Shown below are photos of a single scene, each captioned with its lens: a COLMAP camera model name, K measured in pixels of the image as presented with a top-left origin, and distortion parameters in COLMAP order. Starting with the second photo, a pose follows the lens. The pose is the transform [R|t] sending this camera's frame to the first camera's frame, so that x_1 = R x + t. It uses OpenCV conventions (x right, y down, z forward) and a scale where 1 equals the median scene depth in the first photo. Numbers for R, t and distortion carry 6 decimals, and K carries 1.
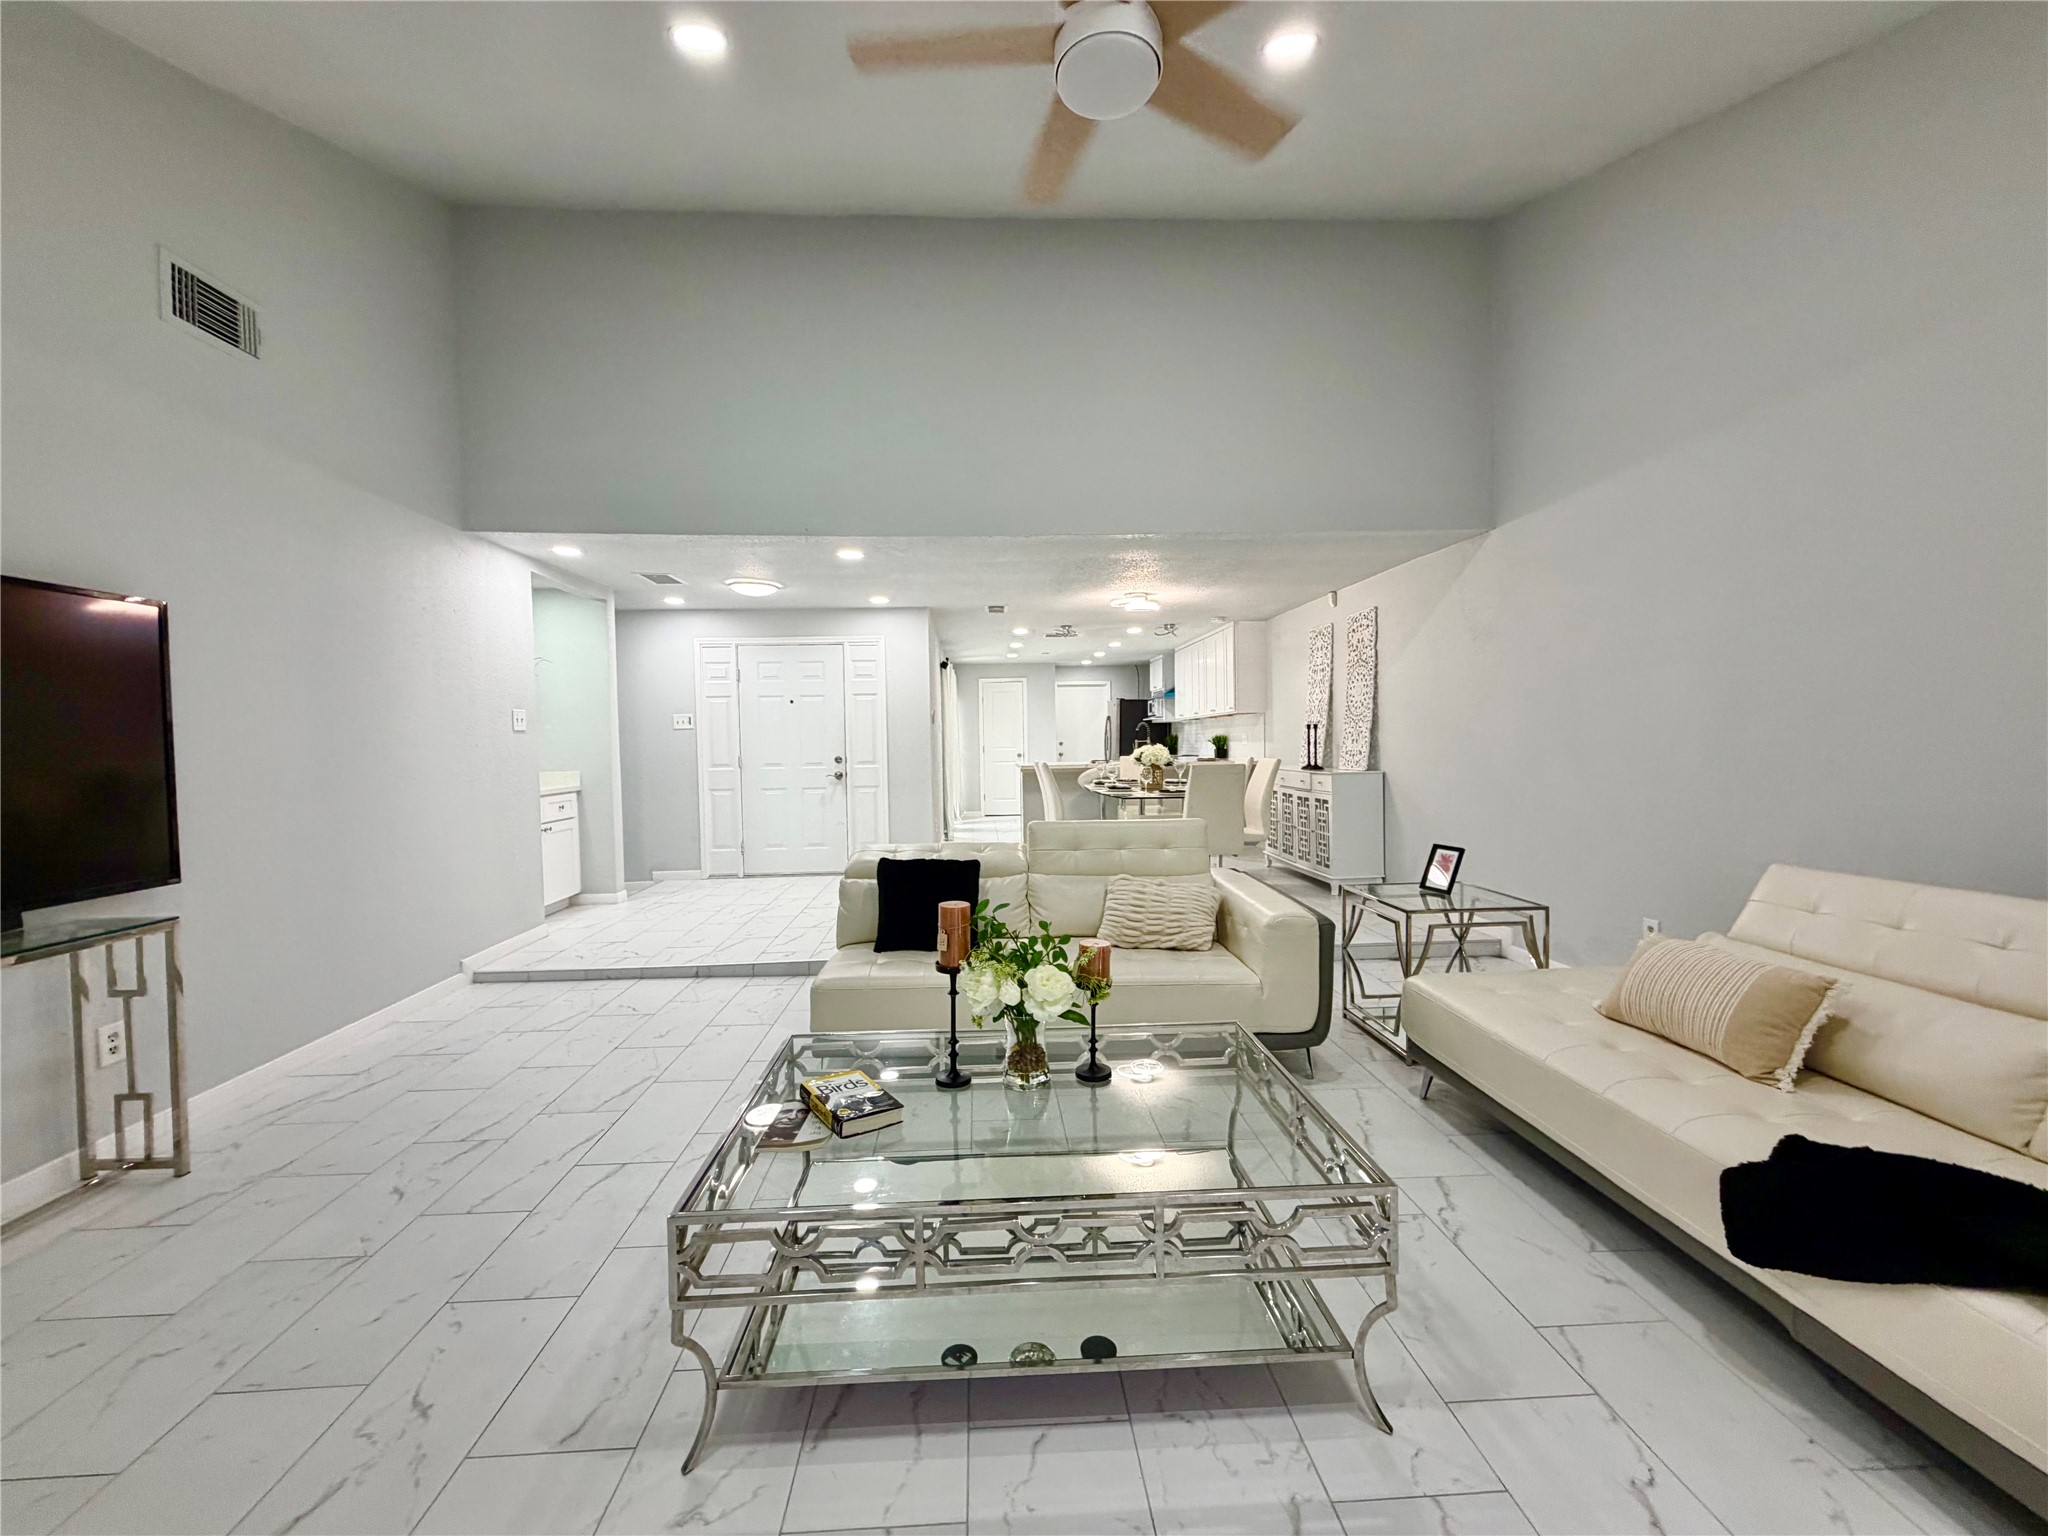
lens RADIAL K [[813.3, 0, 1024.0], [0, 813.3, 768.0], [0, 0, 1]] dist [0.001132, 0.000361]
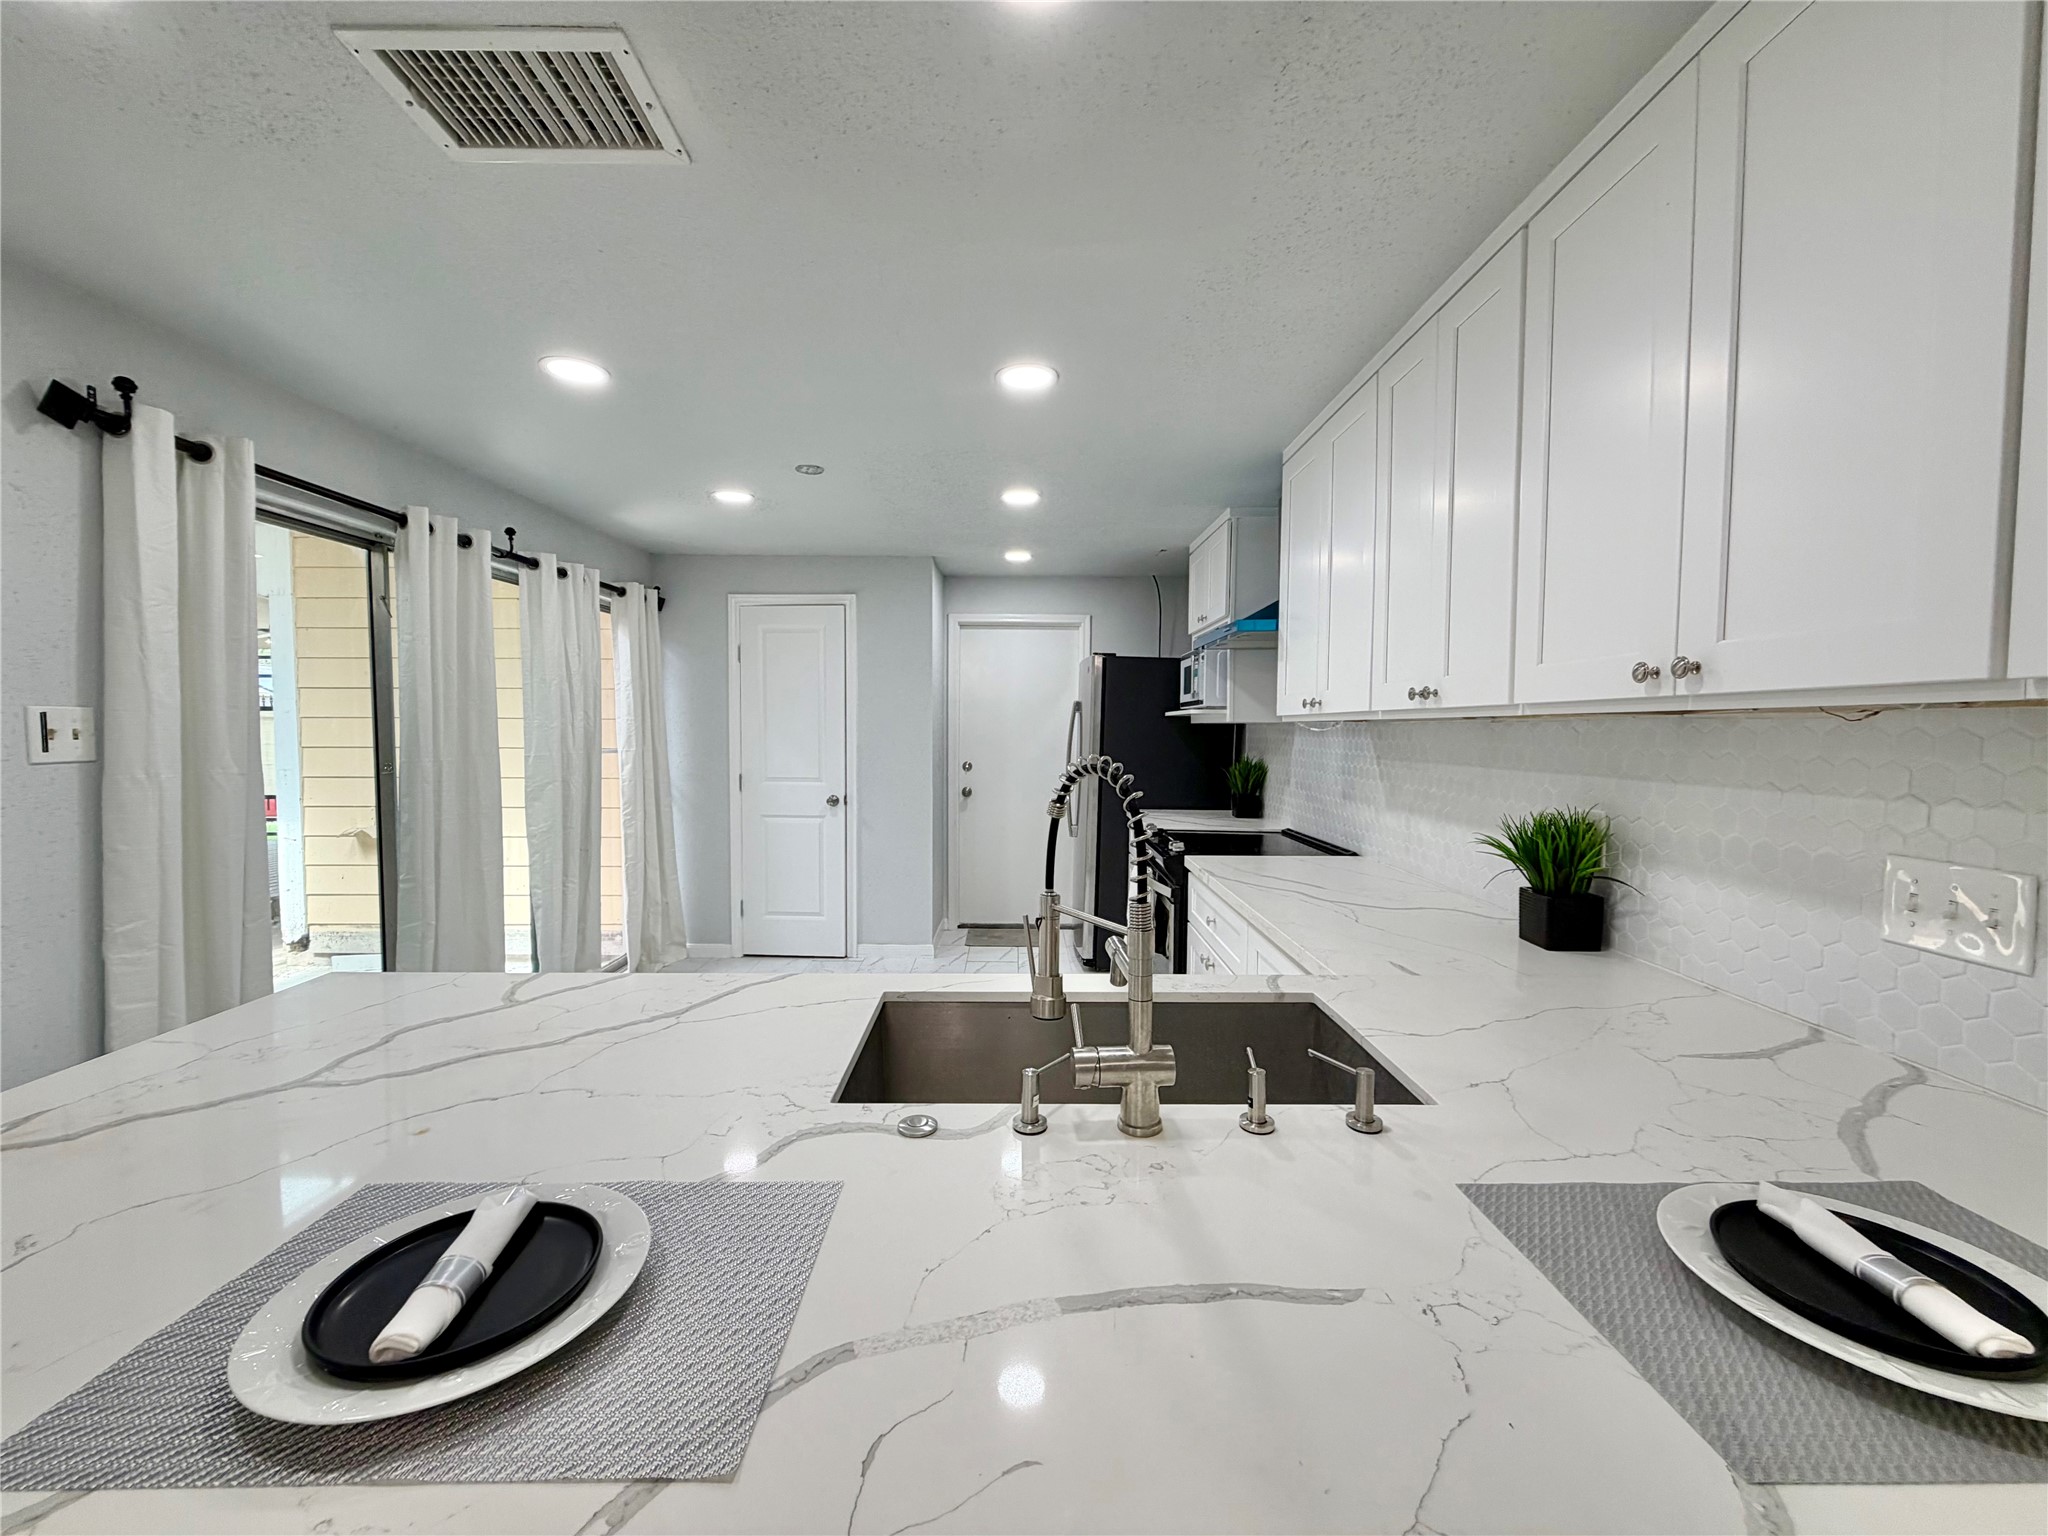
lens RADIAL K [[820.3, 0, 1024.0], [0, 820.3, 768.0], [0, 0, 1]] dist [-0.001533, -0.000272]
pose [[0.998722, 0.028043, -0.042042, 0.259627], [-0.027345, 0.999480, 0.017102, -0.104347], [0.042500, -0.015931, 0.998969, 1.654005]]
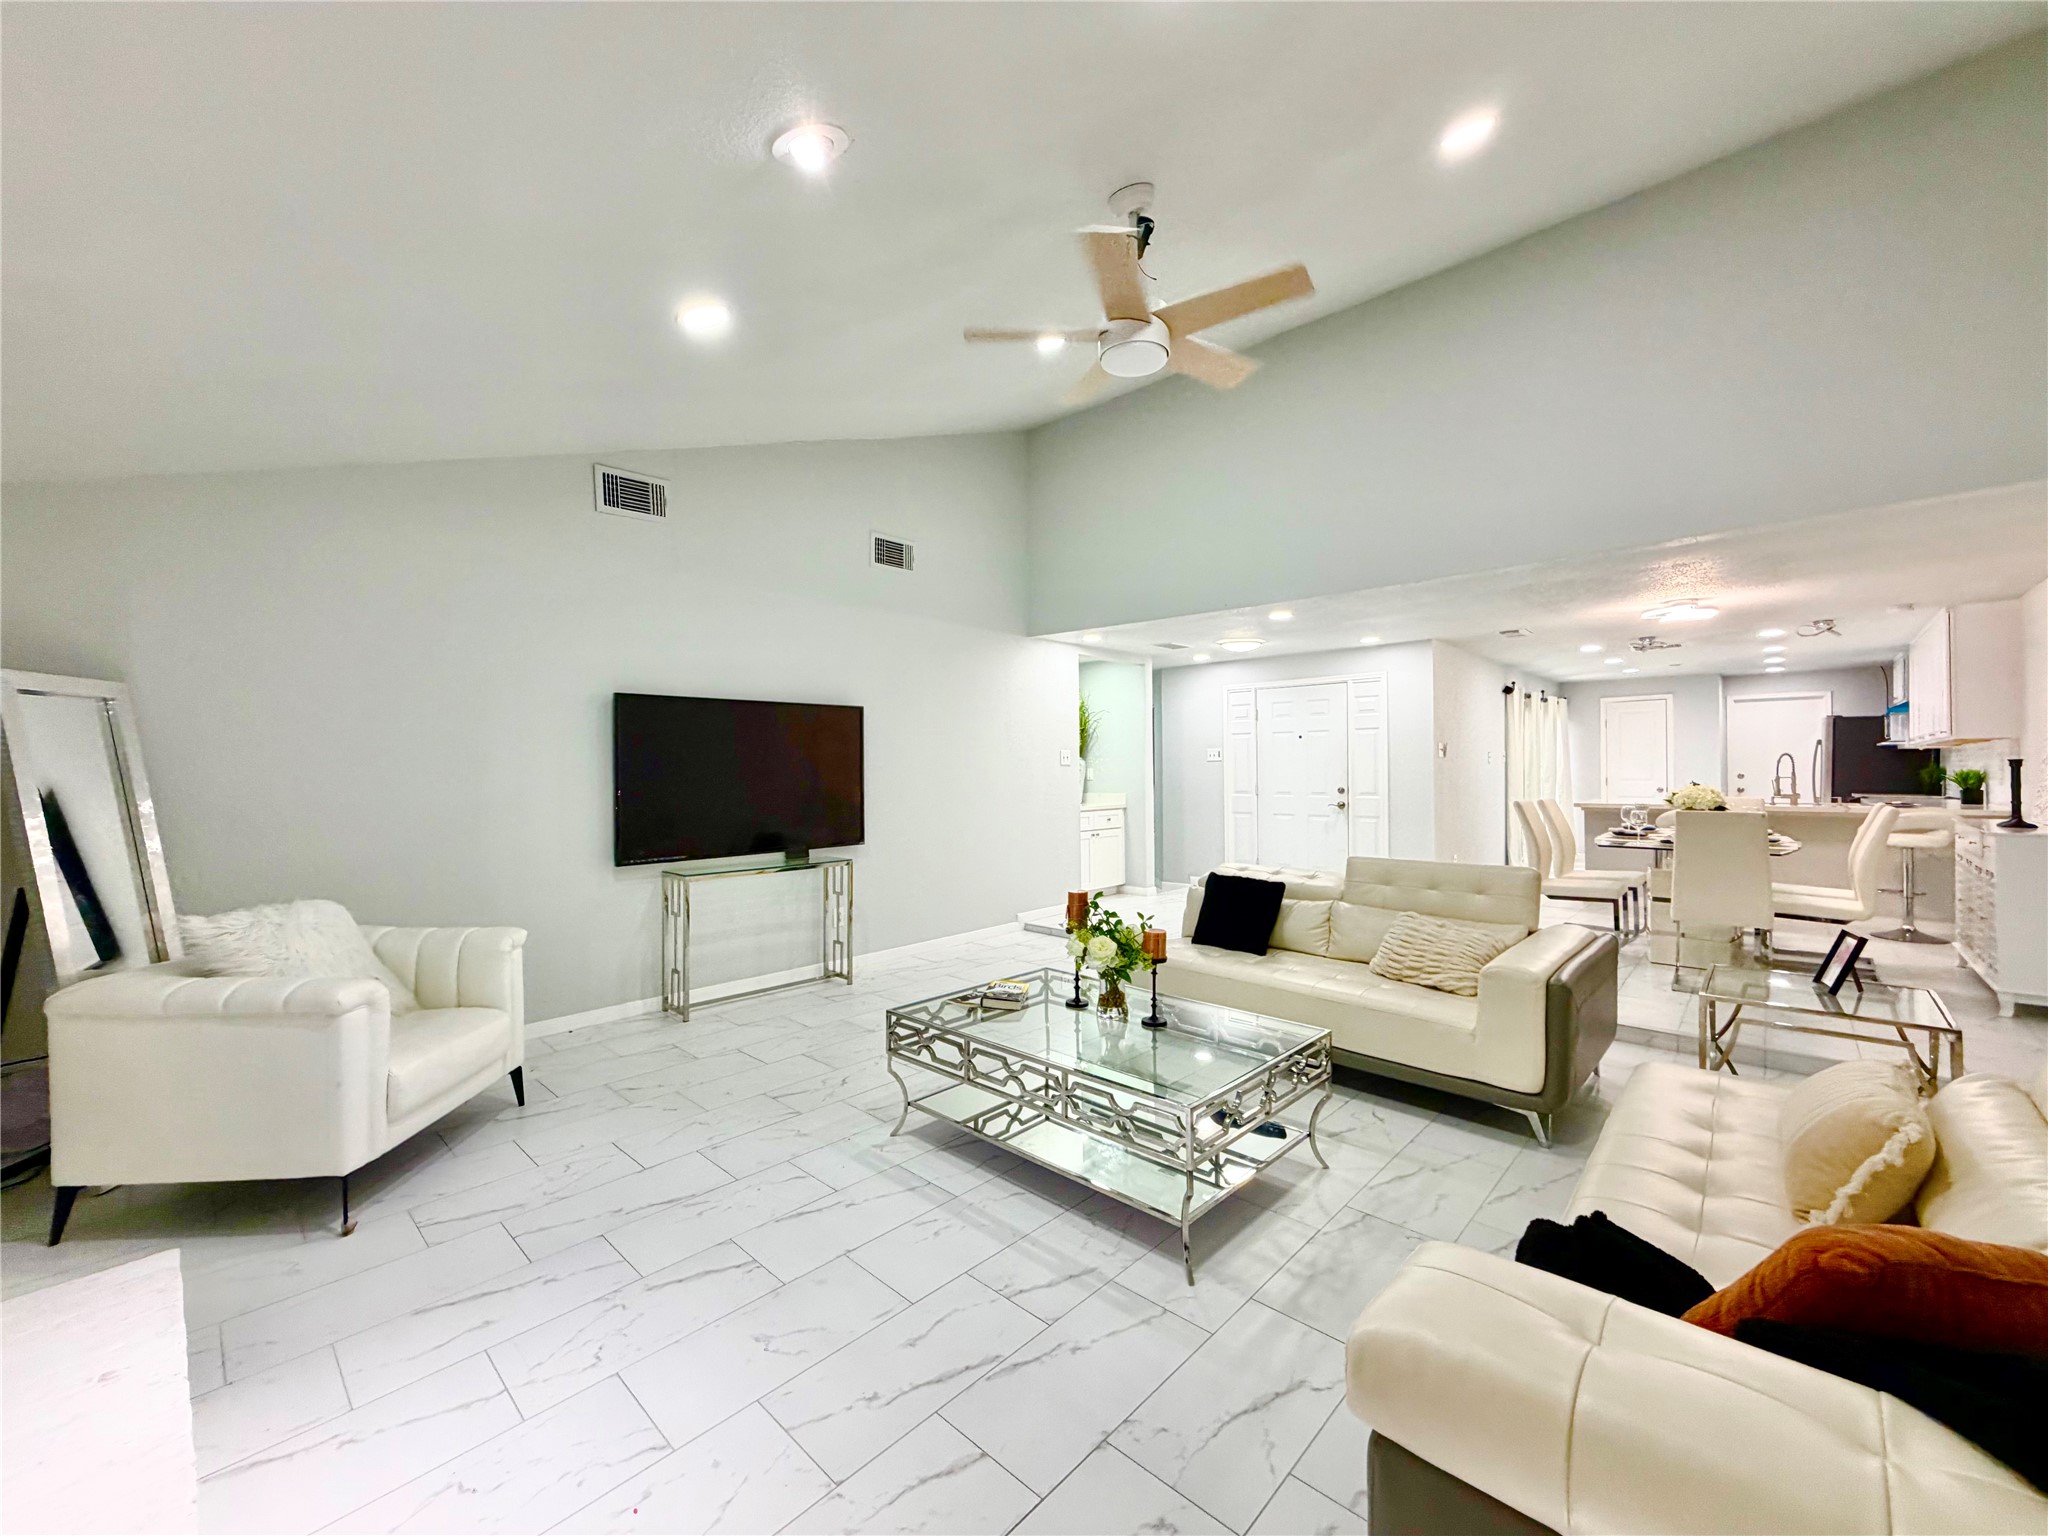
lens RADIAL K [[820.3, 0, 1024.0], [0, 820.3, 768.0], [0, 0, 1]] dist [-0.001533, -0.000272]
pose [[0.691988, 0.011762, -0.721813, 0.383187], [-0.030782, 0.999439, -0.013225, -0.018047], [0.721253, 0.031370, 0.691961, -0.069832]]
